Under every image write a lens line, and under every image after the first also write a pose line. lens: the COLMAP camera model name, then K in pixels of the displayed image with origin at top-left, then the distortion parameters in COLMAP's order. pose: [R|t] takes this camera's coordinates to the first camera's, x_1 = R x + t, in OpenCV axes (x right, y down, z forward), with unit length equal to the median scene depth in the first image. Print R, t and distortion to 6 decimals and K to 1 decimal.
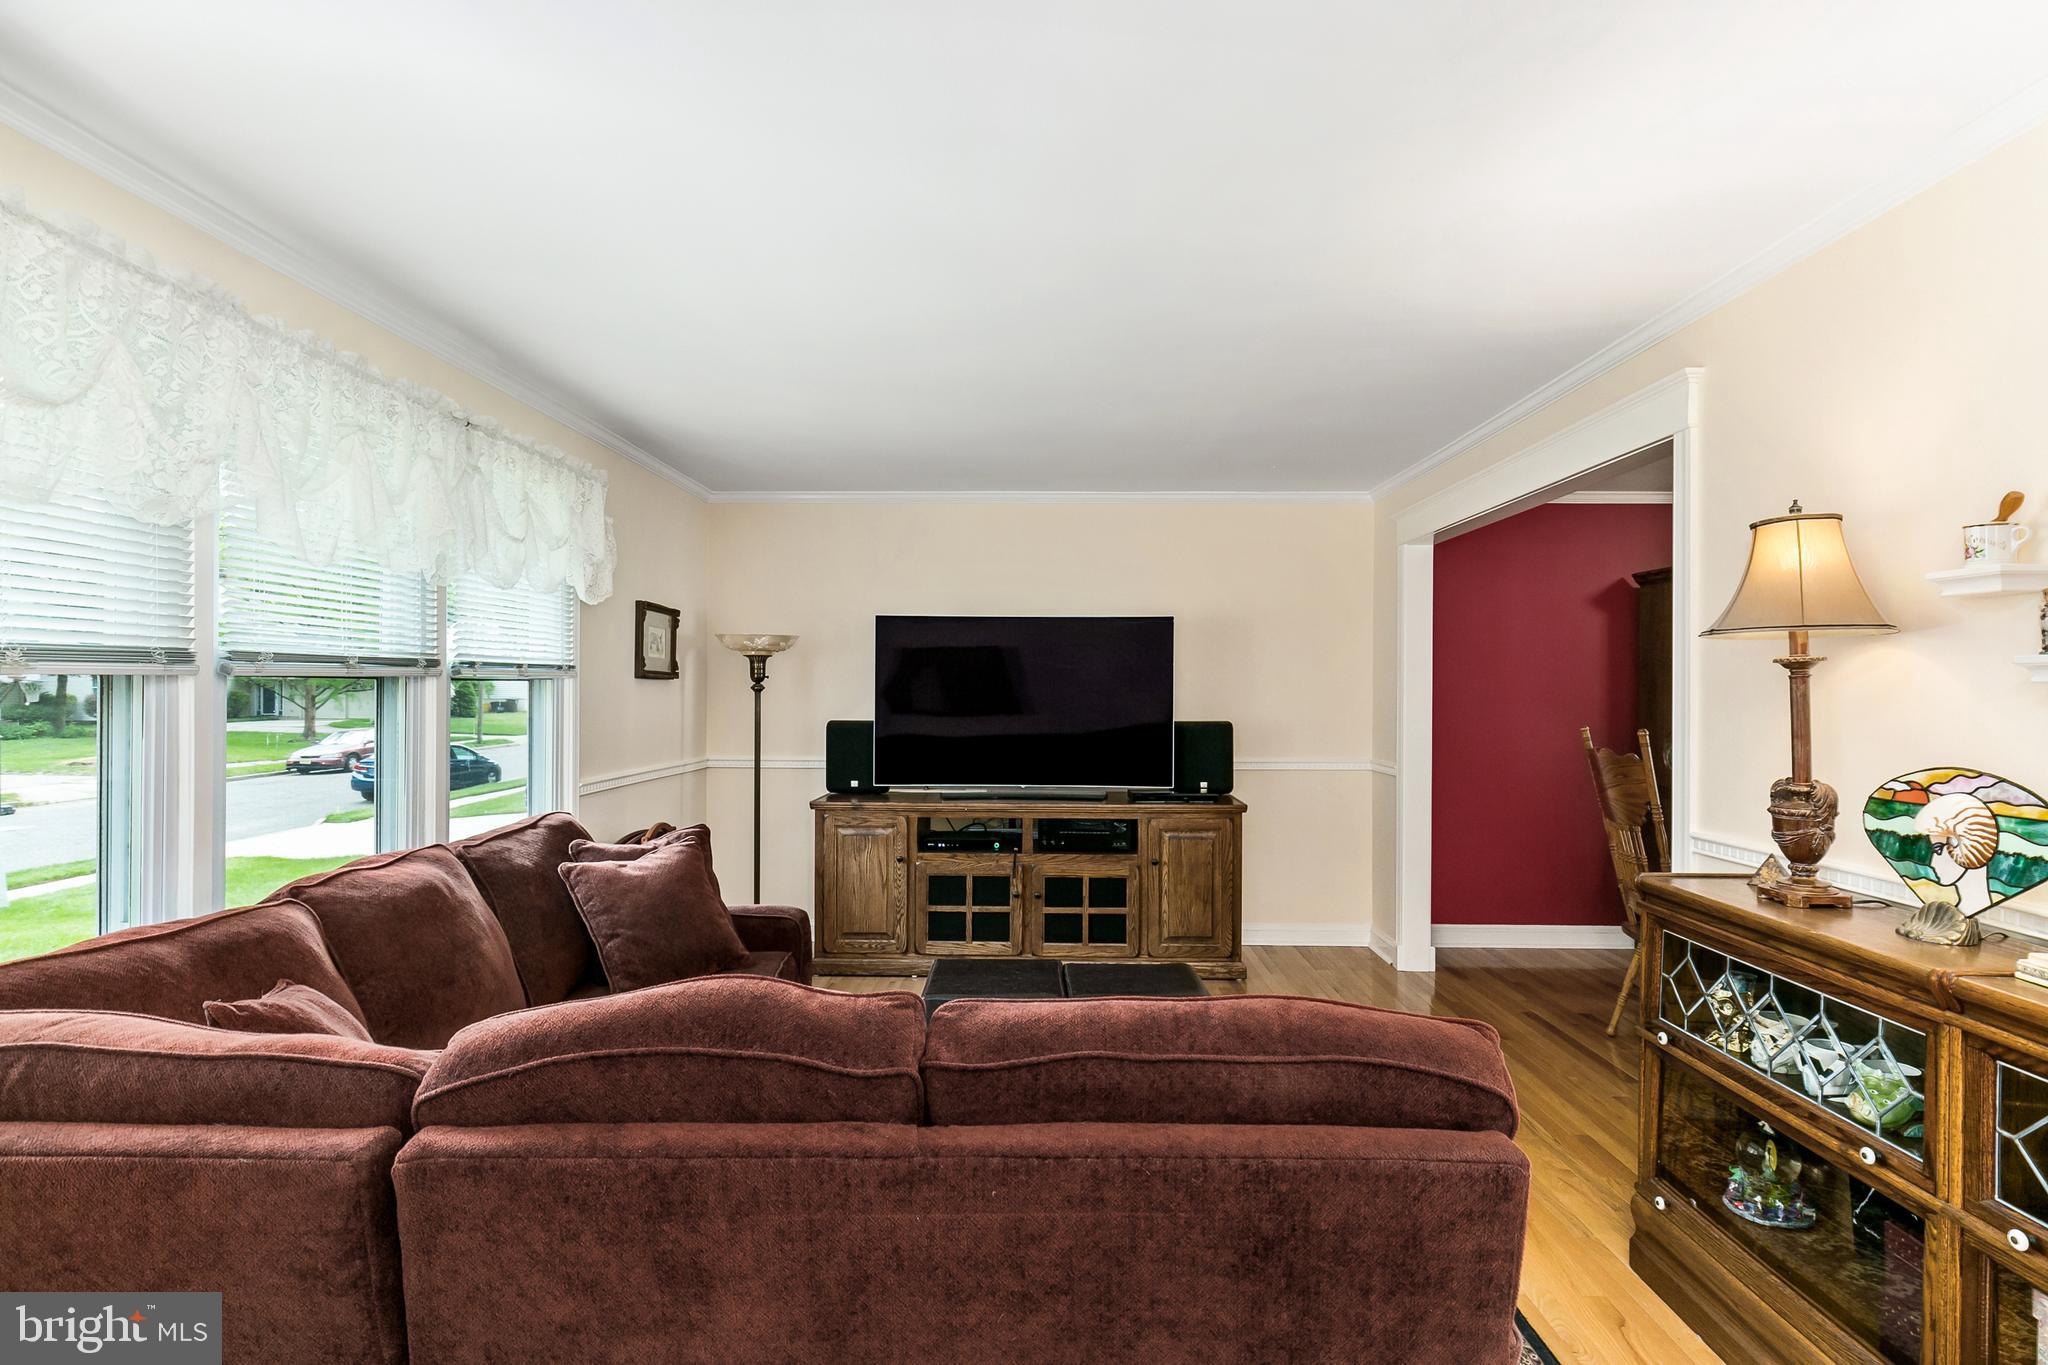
lens RADIAL K [[1003.0, 0, 1035.5], [0, 1003.0, 685.3], [0, 0, 1]] dist [-0.002799, 0.000156]
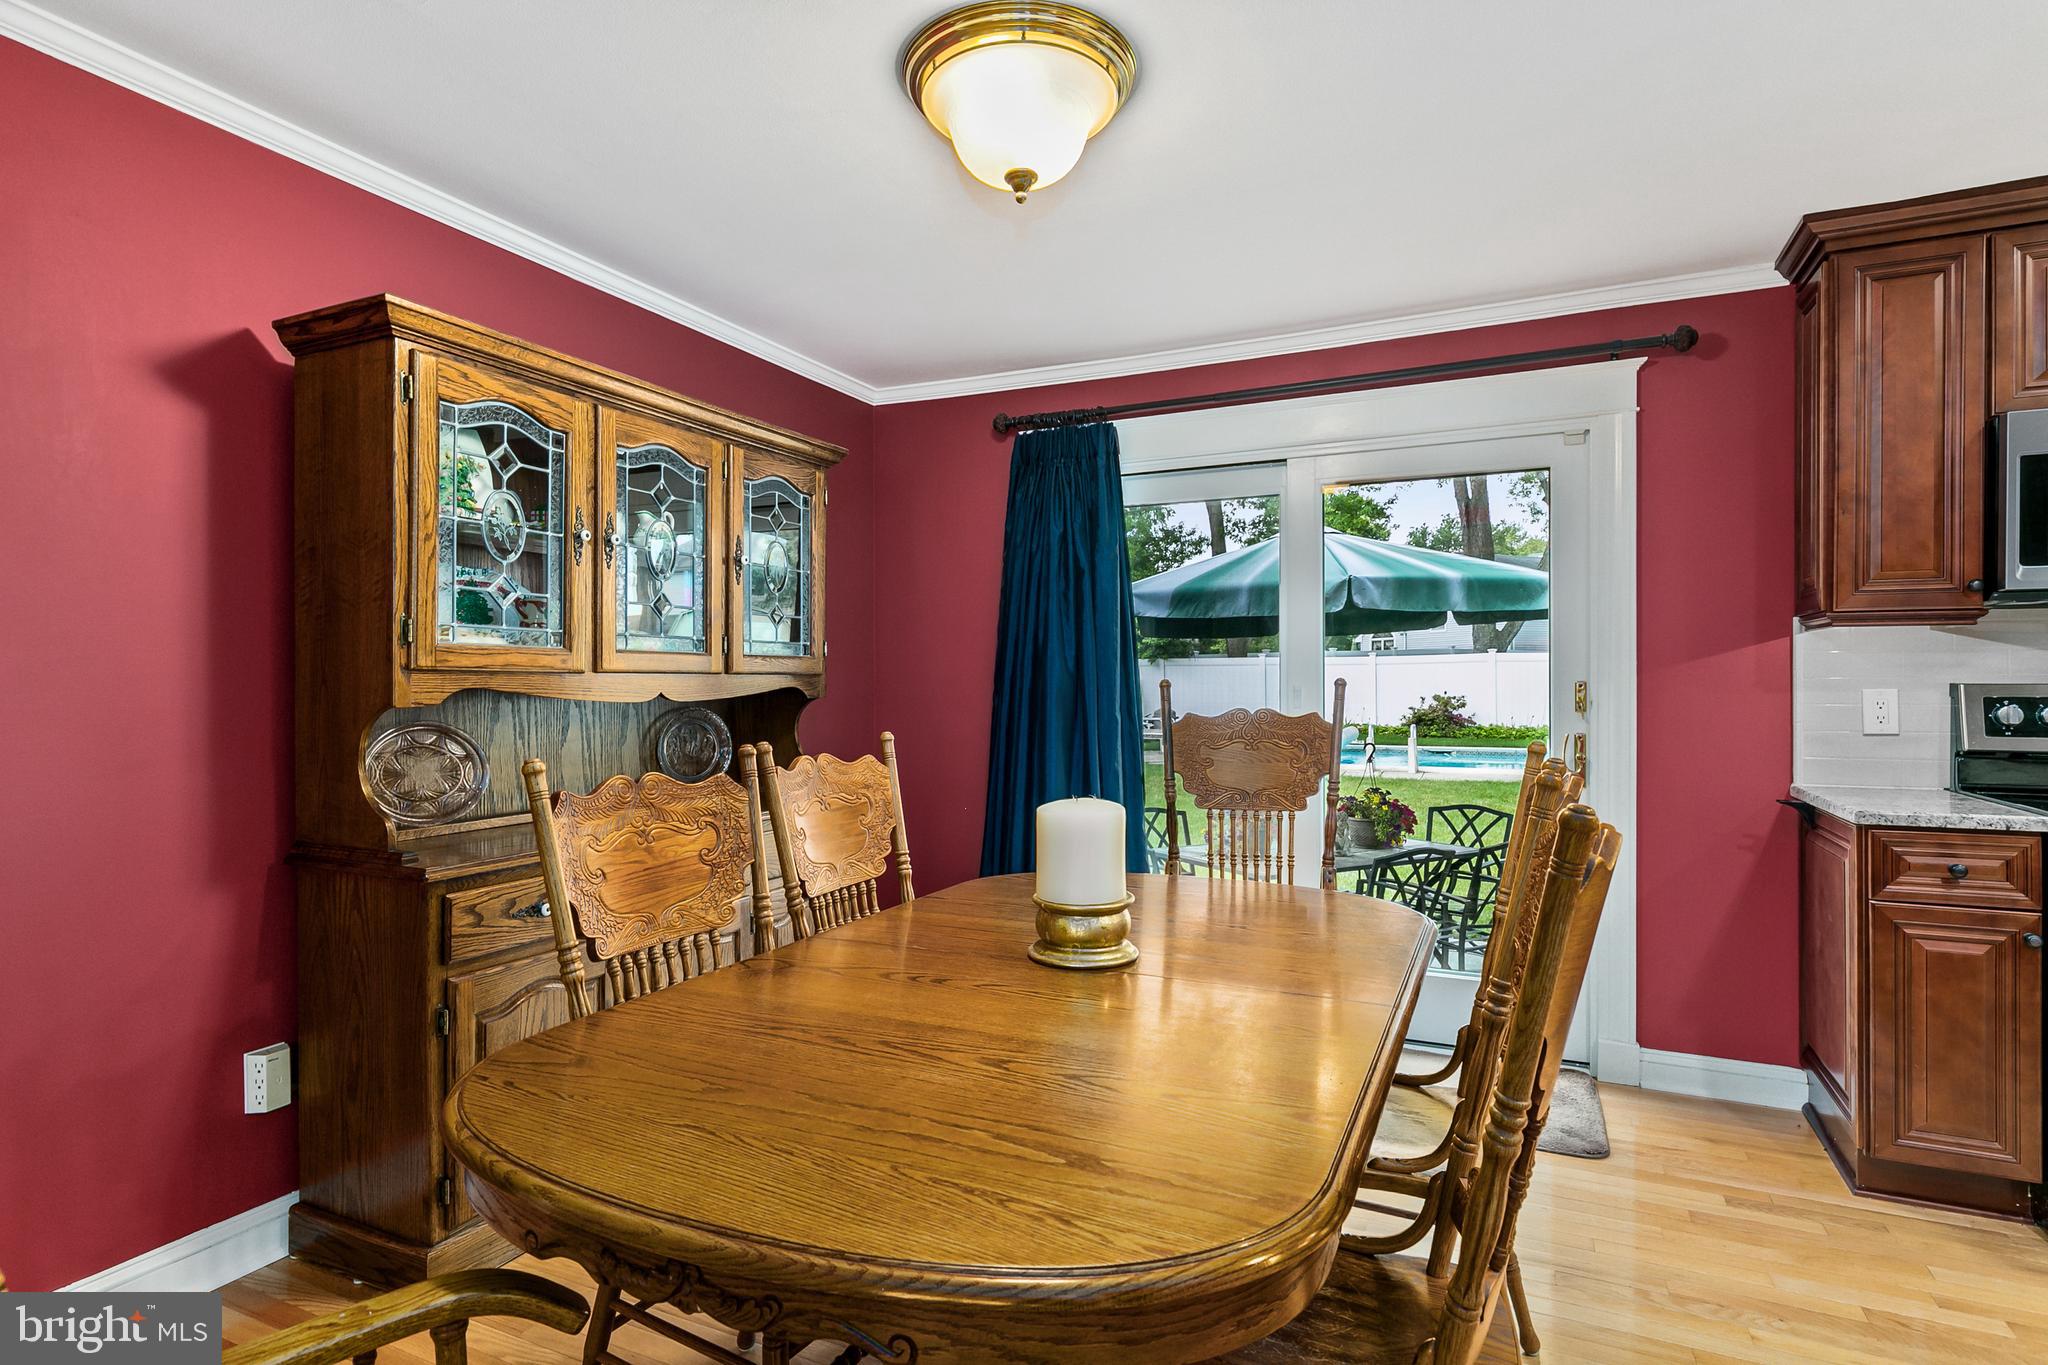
lens RADIAL K [[1073.2, 0, 1023.1], [0, 1073.2, 685.1], [0, 0, 1]] dist [-0.000466, 0.000064]
pose [[0.412709, 0.000204, 0.910863, 0.364942], [0.002761, 0.999995, -0.001475, 0.036167], [-0.910859, 0.003123, 0.412706, 0.611718]]
